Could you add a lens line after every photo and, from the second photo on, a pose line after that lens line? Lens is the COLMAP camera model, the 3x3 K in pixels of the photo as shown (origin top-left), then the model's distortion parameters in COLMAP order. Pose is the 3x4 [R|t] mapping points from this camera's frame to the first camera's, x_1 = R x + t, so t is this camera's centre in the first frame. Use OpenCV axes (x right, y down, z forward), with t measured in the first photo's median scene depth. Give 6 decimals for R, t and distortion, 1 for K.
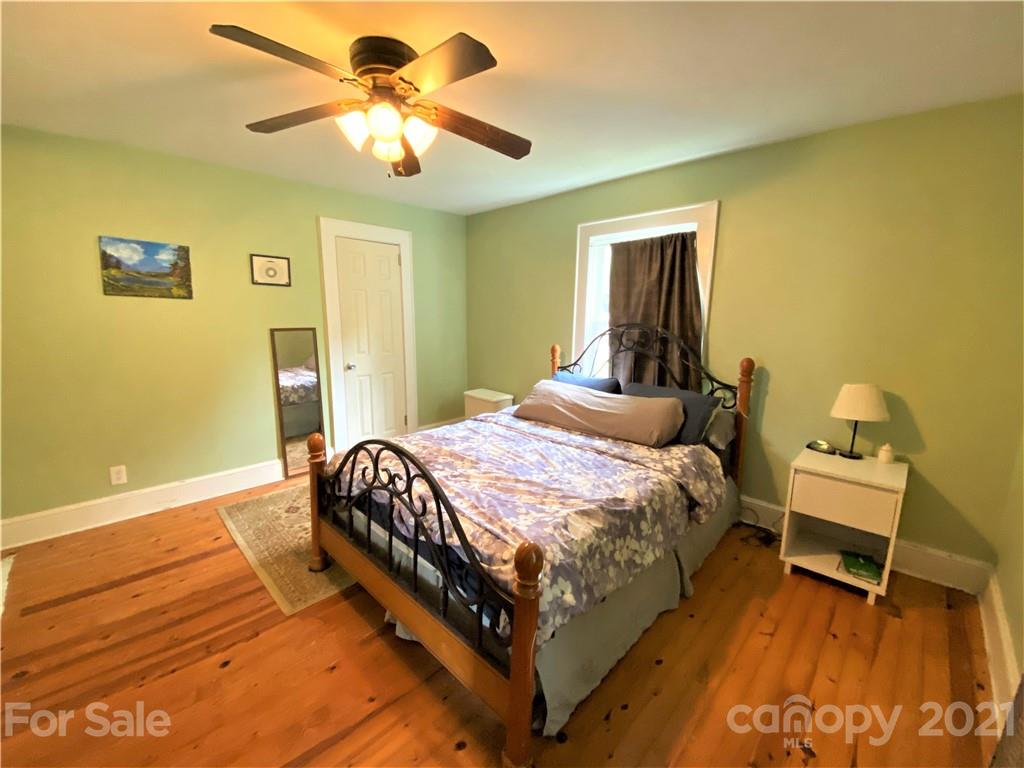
lens RADIAL K [[419.8, 0, 510.6], [0, 419.8, 380.7], [0, 0, 1]] dist [-0.028602, -0.004561]
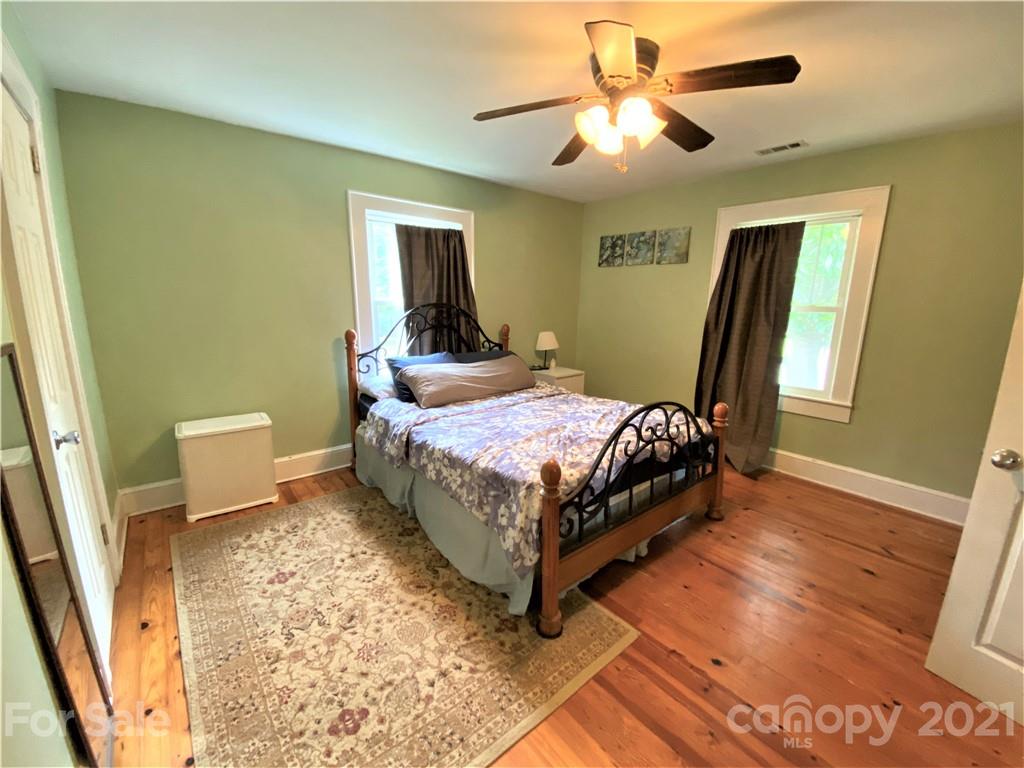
lens RADIAL K [[419.8, 0, 509.7], [0, 419.8, 387.8], [0, 0, 1]] dist [-0.028602, -0.004561]
pose [[0.094071, -0.218390, 0.971317, -0.986096], [0.143199, 0.968466, 0.203880, -0.137620], [-0.985213, 0.119912, 0.122378, 0.812139]]
